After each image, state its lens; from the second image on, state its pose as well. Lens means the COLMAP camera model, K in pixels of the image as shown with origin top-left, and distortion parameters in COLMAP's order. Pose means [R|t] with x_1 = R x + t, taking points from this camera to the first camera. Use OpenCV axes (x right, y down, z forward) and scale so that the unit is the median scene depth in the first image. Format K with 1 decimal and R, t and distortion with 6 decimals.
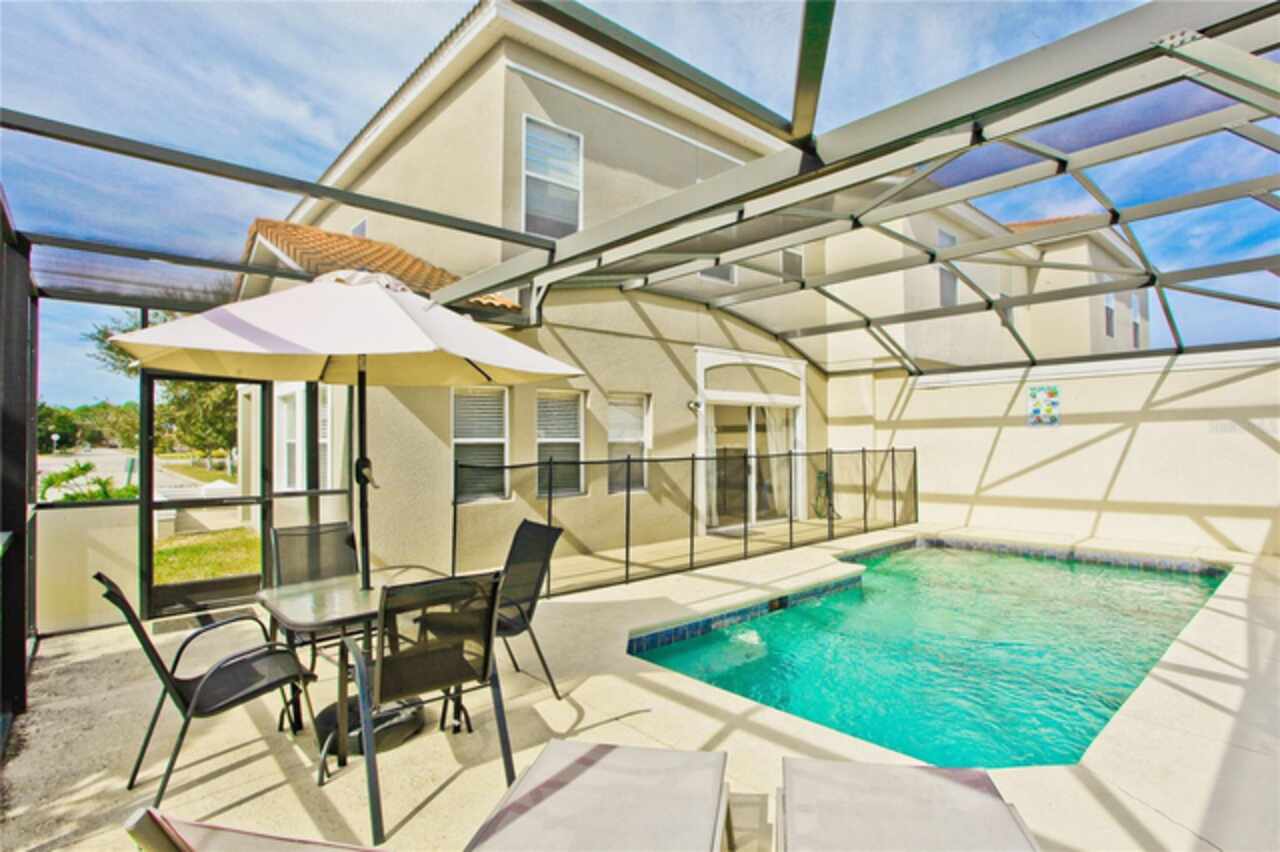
lens RADIAL K [[693.4, 0, 642.5], [0, 693.4, 432.4], [0, 0, 1]] dist [-0.001132, -0.000380]
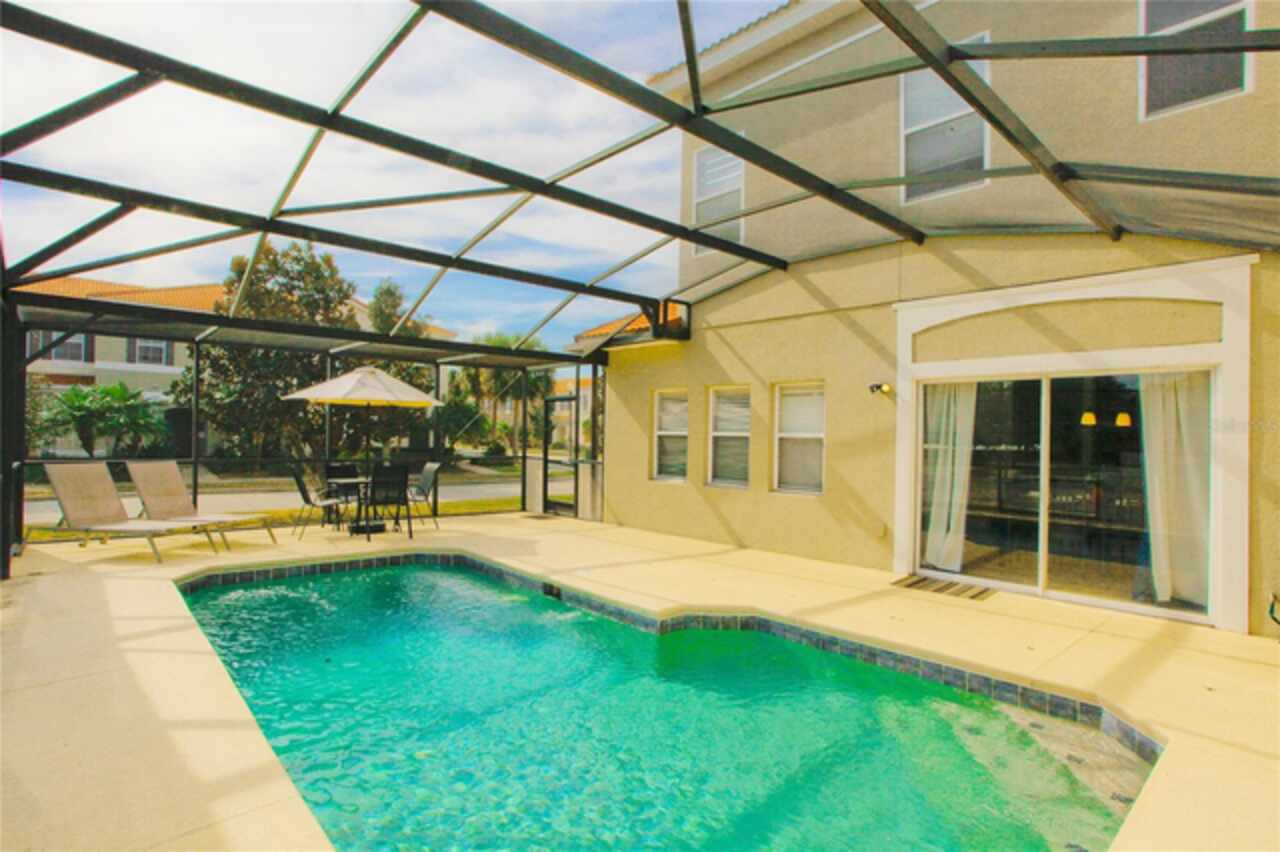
lens RADIAL K [[693.4, 0, 642.5], [0, 693.4, 432.4], [0, 0, 1]] dist [-0.001132, -0.000380]
pose [[-0.010547, 0.005343, -0.999930, 0.800297], [-0.002959, 0.999981, 0.005375, 0.003922], [0.999940, 0.003016, -0.010531, 0.750032]]
